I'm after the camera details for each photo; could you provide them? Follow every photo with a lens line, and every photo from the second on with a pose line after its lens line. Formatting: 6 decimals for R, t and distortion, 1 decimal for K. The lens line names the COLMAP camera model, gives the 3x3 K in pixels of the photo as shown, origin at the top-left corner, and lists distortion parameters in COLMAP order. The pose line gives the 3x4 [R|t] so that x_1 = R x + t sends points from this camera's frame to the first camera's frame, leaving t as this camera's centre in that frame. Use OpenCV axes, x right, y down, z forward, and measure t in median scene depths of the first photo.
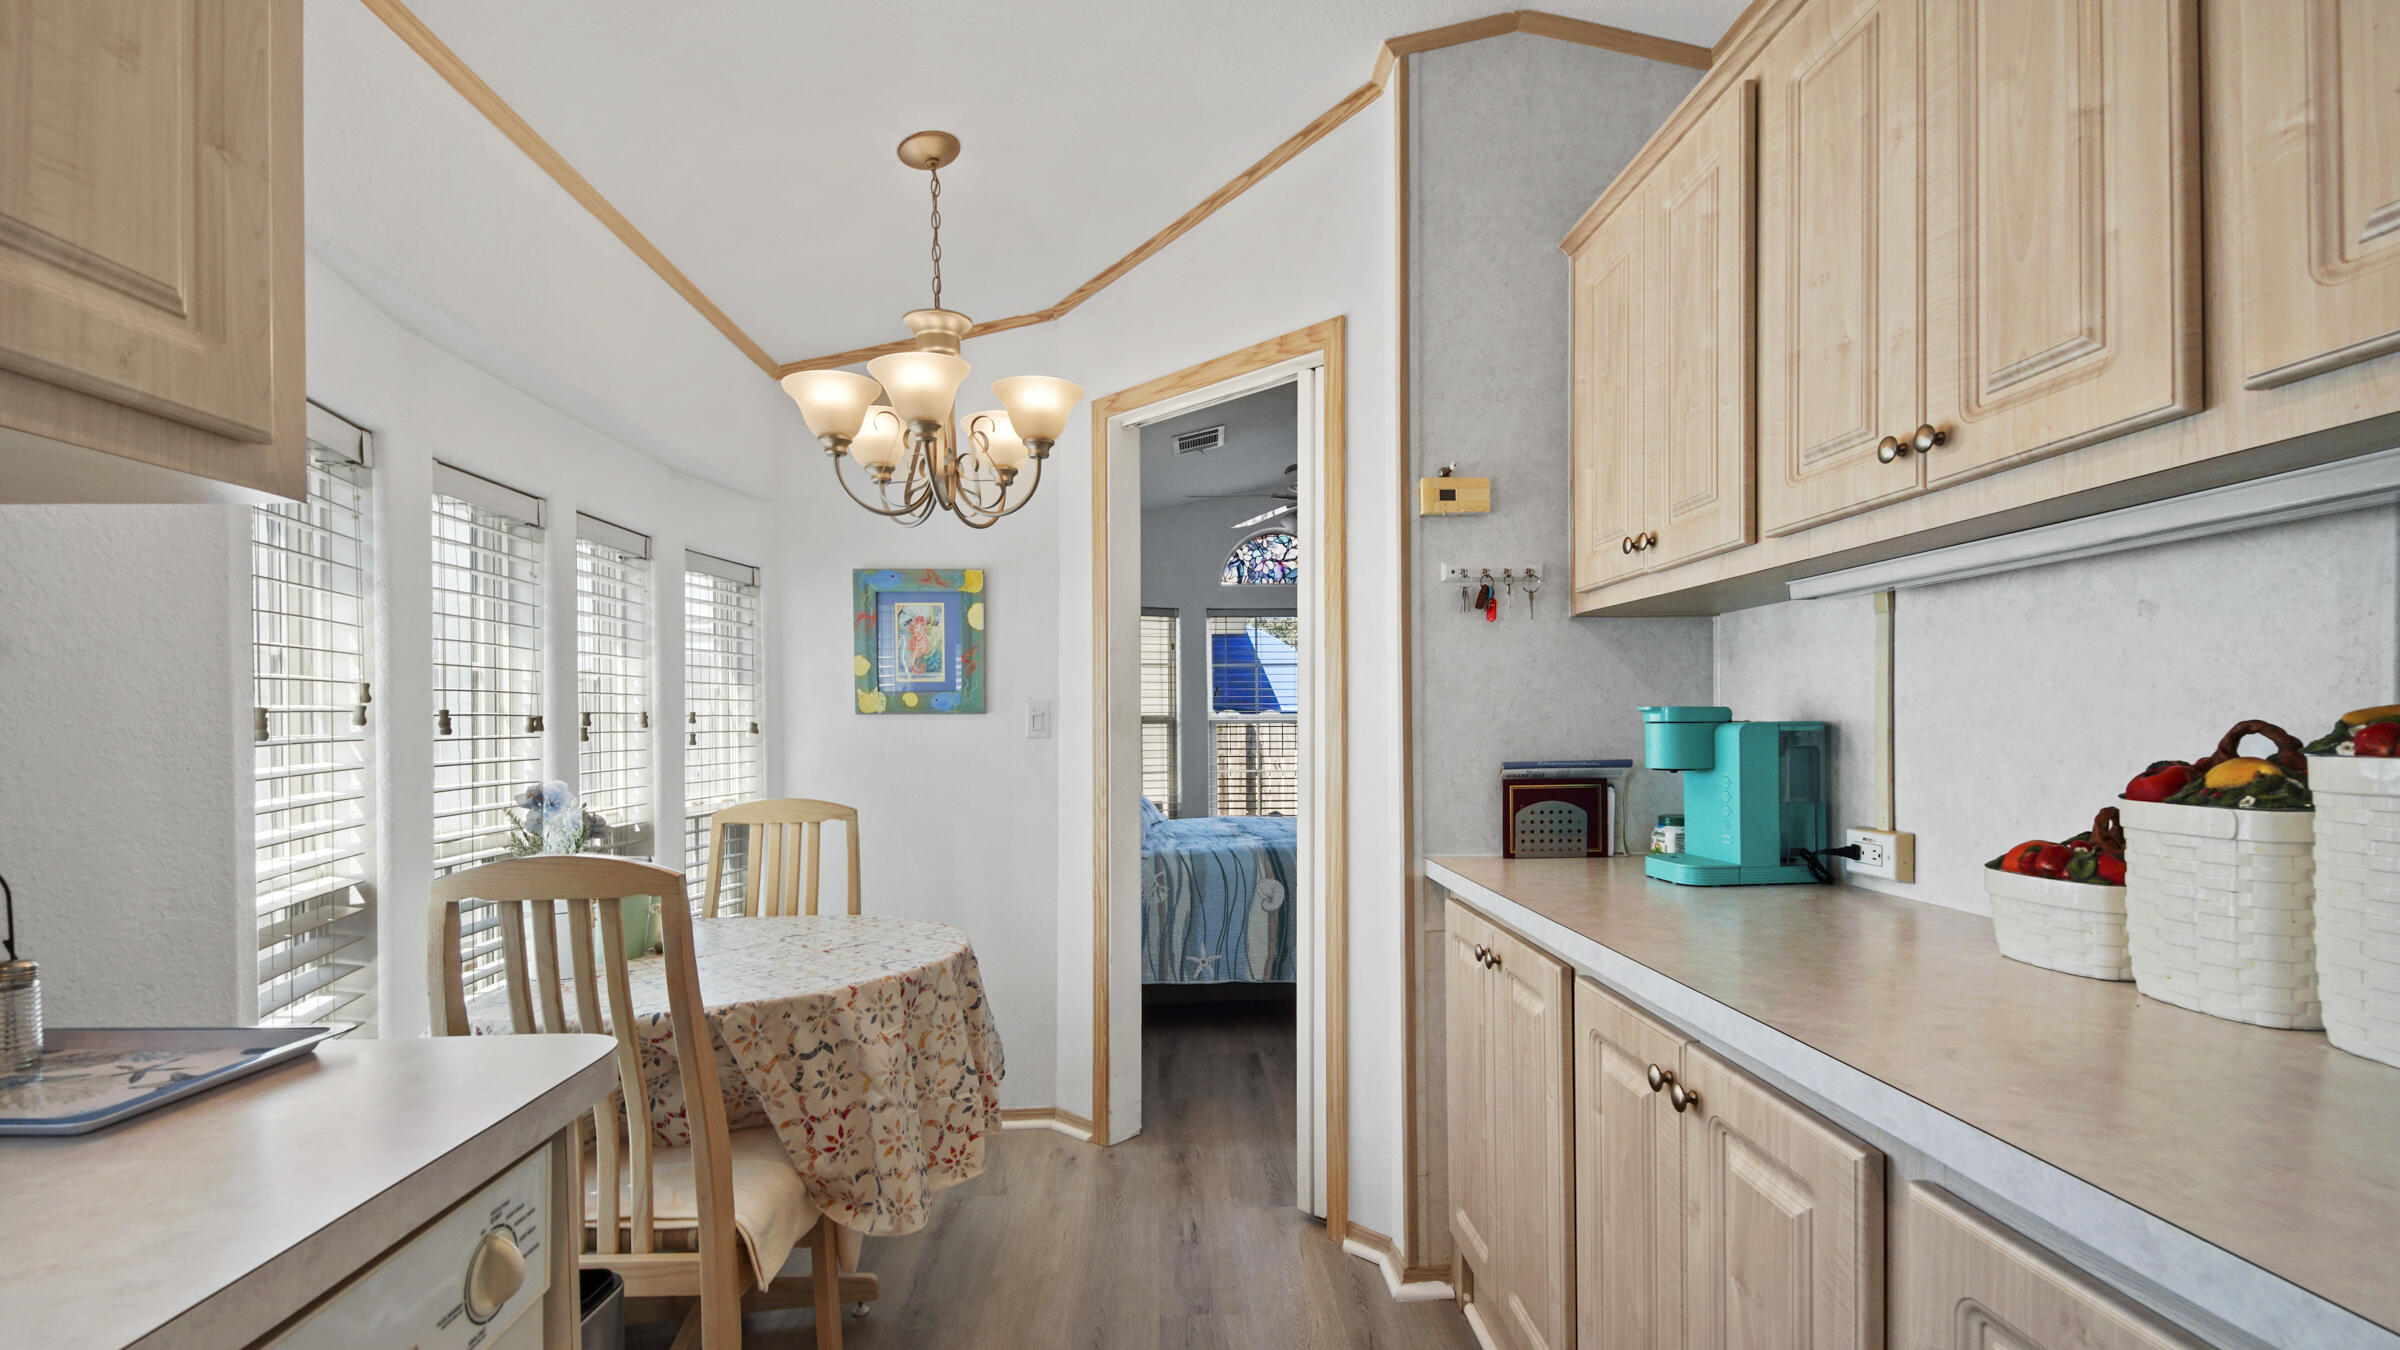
lens RADIAL K [[1070.8, 0, 1196.7], [0, 1070.8, 700.4], [0, 0, 1]] dist [0.043672, -0.021813]
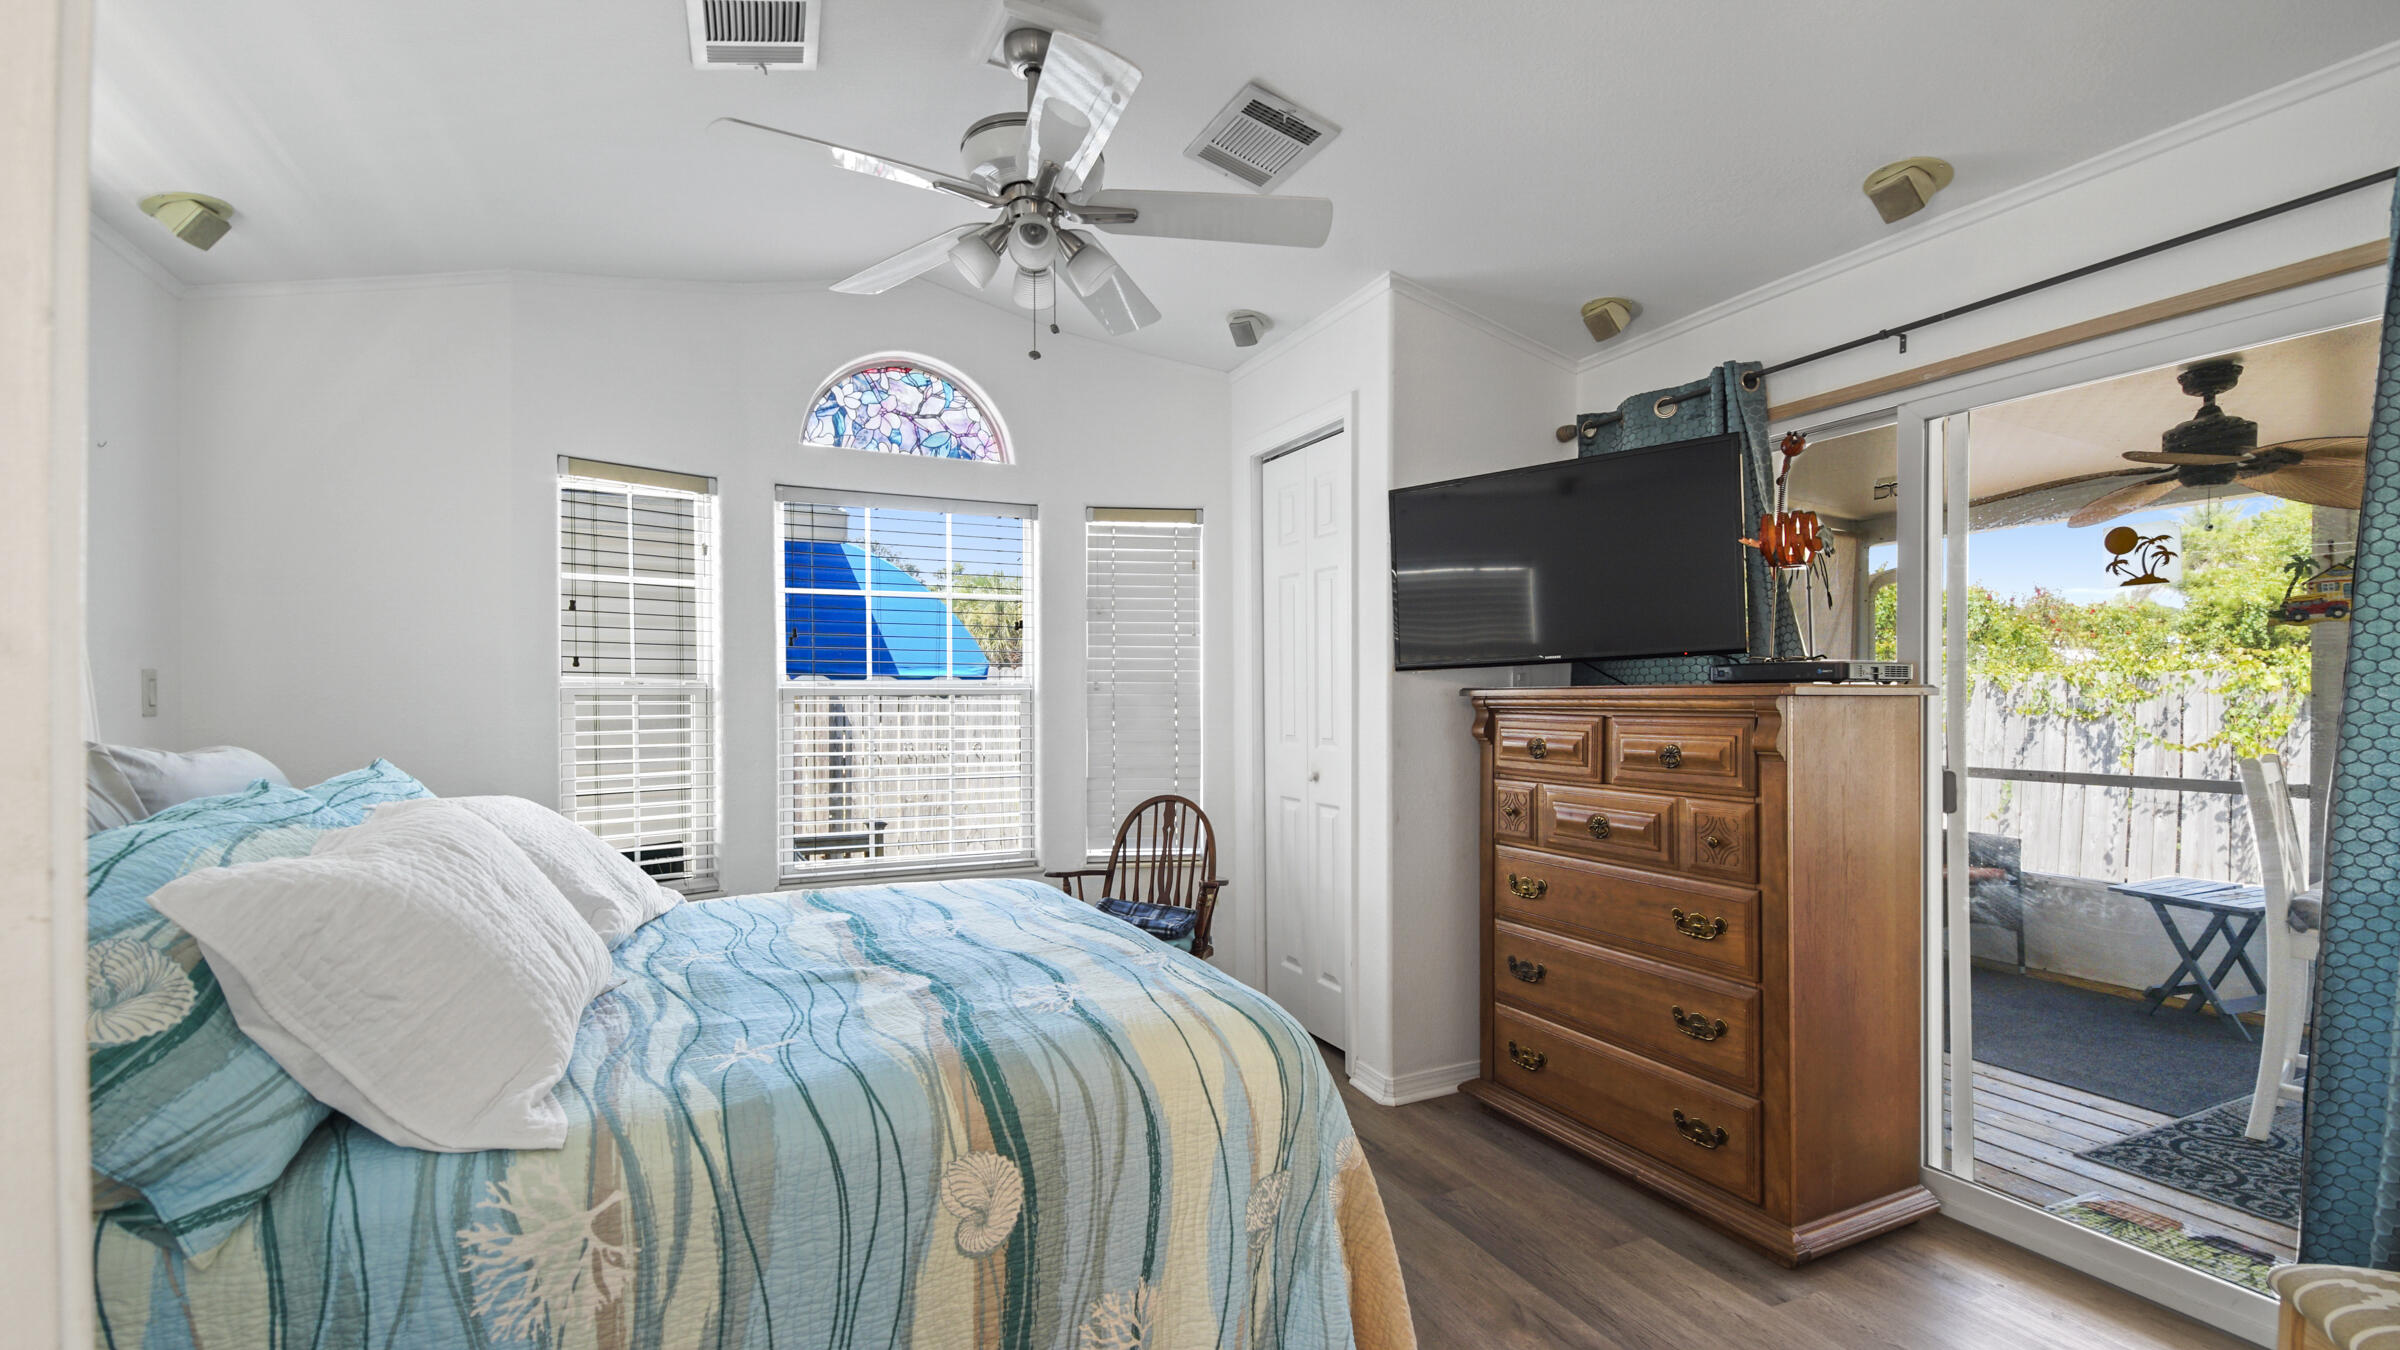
lens RADIAL K [[1070.8, 0, 1196.7], [0, 1070.8, 700.4], [0, 0, 1]] dist [0.043672, -0.021813]
pose [[0.927254, -0.000572, 0.374433, 0.006428], [-0.008863, 0.999685, 0.023475, 0.023391], [-0.374328, -0.025086, 0.926957, 1.023719]]
